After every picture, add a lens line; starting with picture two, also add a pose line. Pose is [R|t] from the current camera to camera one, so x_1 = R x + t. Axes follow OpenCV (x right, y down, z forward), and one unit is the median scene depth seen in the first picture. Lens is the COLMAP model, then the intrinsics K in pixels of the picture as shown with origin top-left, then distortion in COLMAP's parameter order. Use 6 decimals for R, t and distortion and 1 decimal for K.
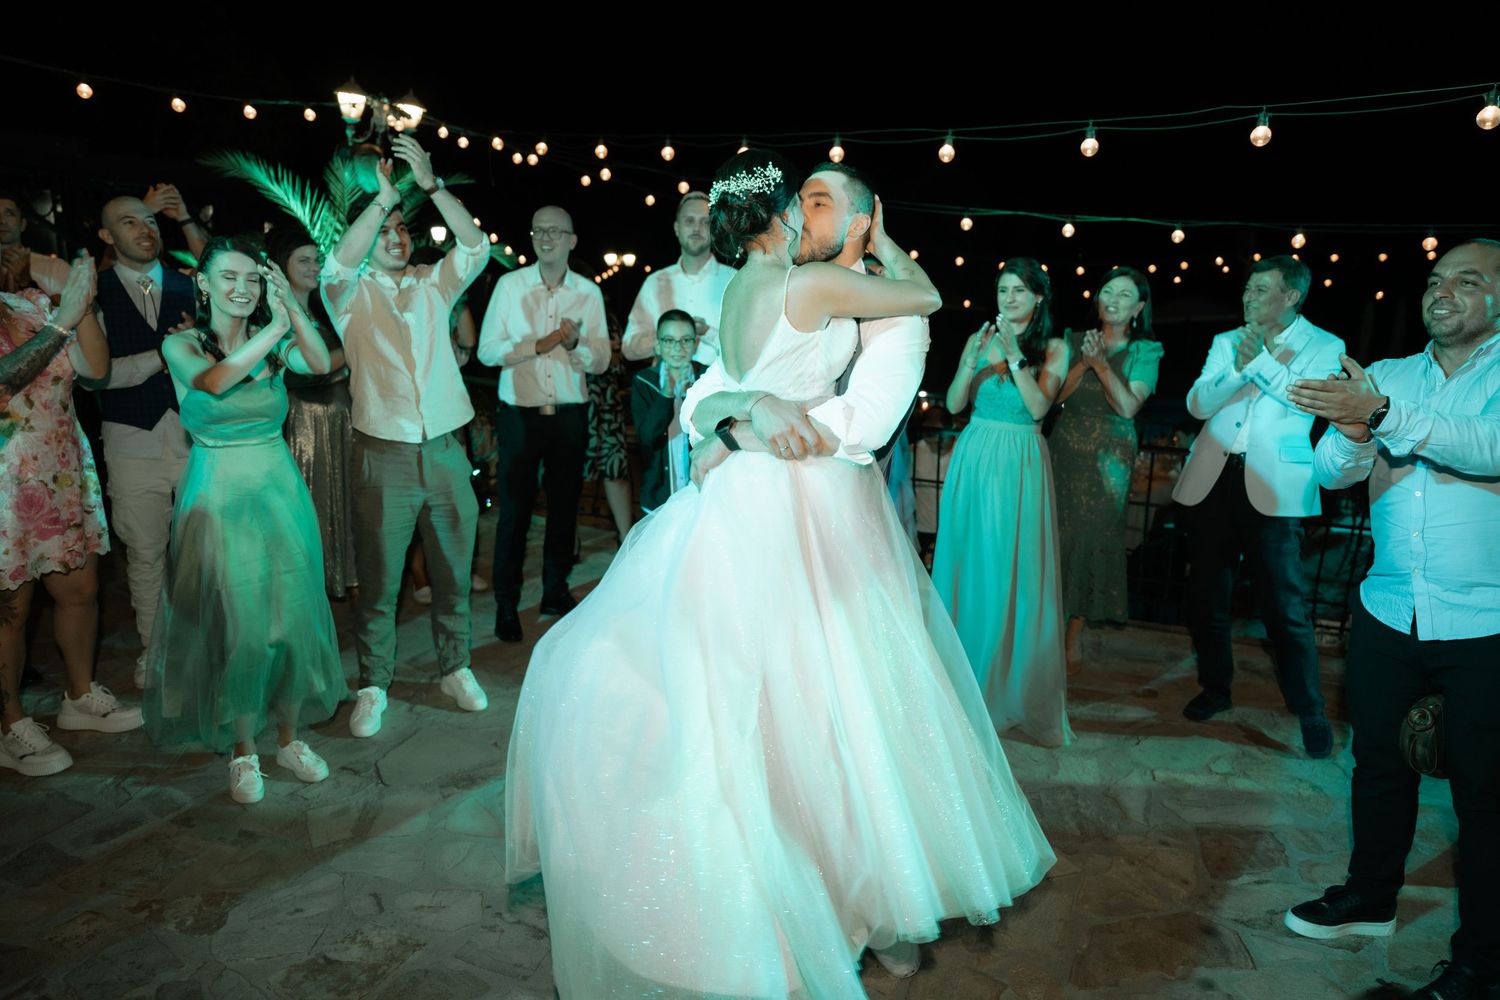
lens RADIAL K [[1046.0, 0, 745.3], [0, 1046.0, 486.2], [0, 0, 1]] dist [0.026061, -0.010995]
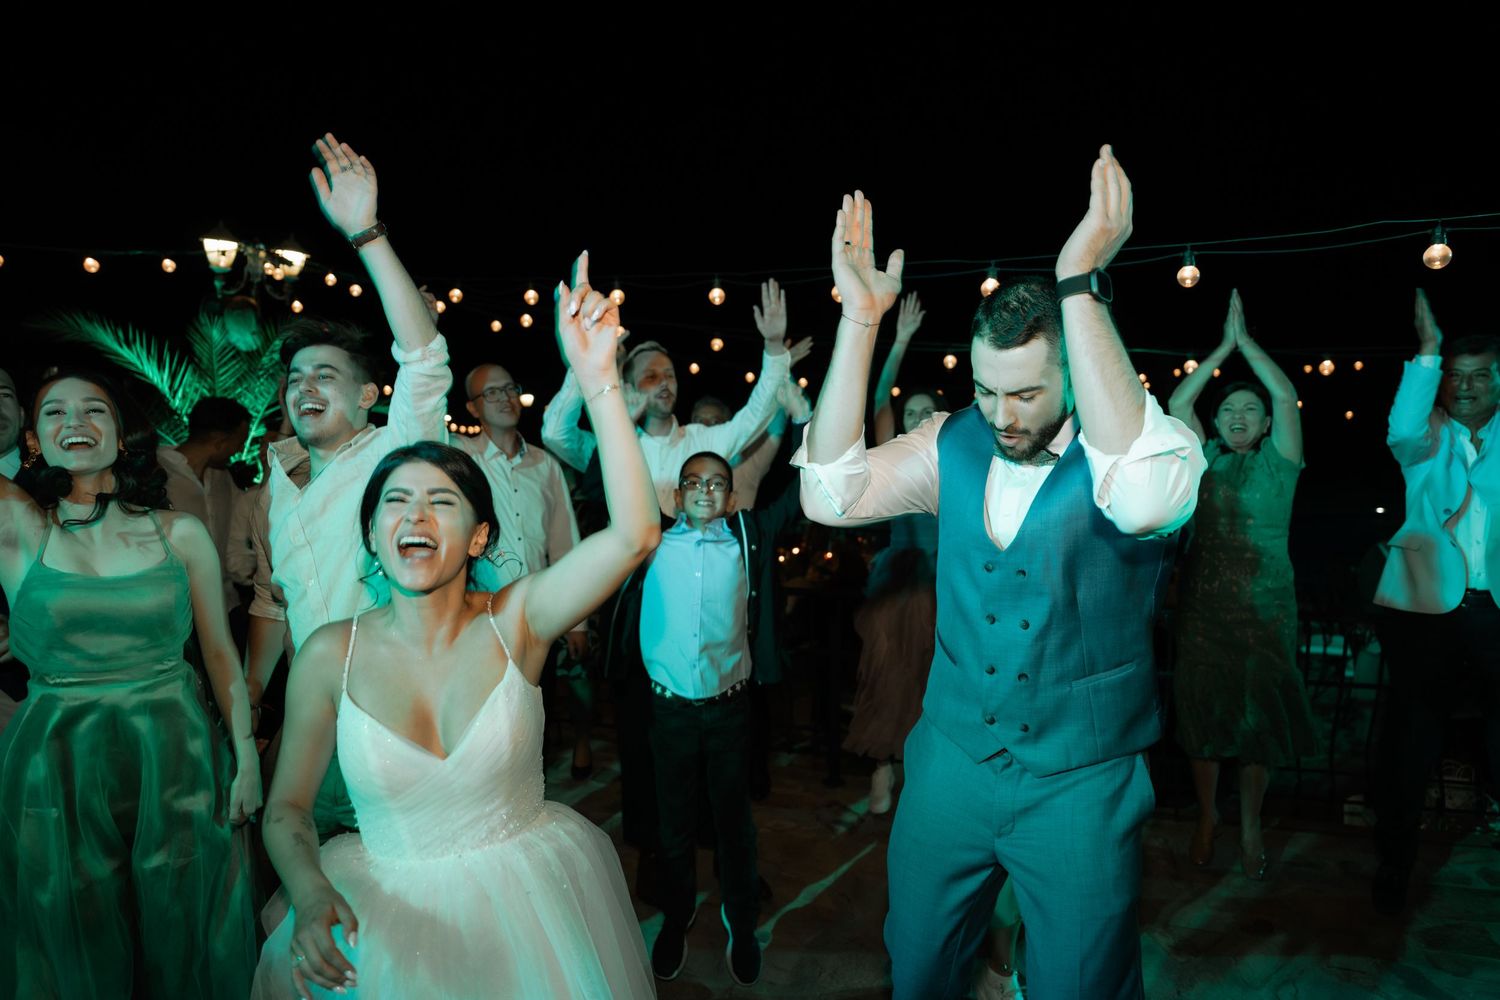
lens RADIAL K [[1046.0, 0, 739.1], [0, 1046.0, 496.1], [0, 0, 1]] dist [0.026061, -0.010995]
pose [[0.992715, -0.055750, 0.106808, -0.058253], [0.067103, 0.992118, -0.105828, -0.047199], [-0.100066, 0.112225, 0.988632, 0.134821]]
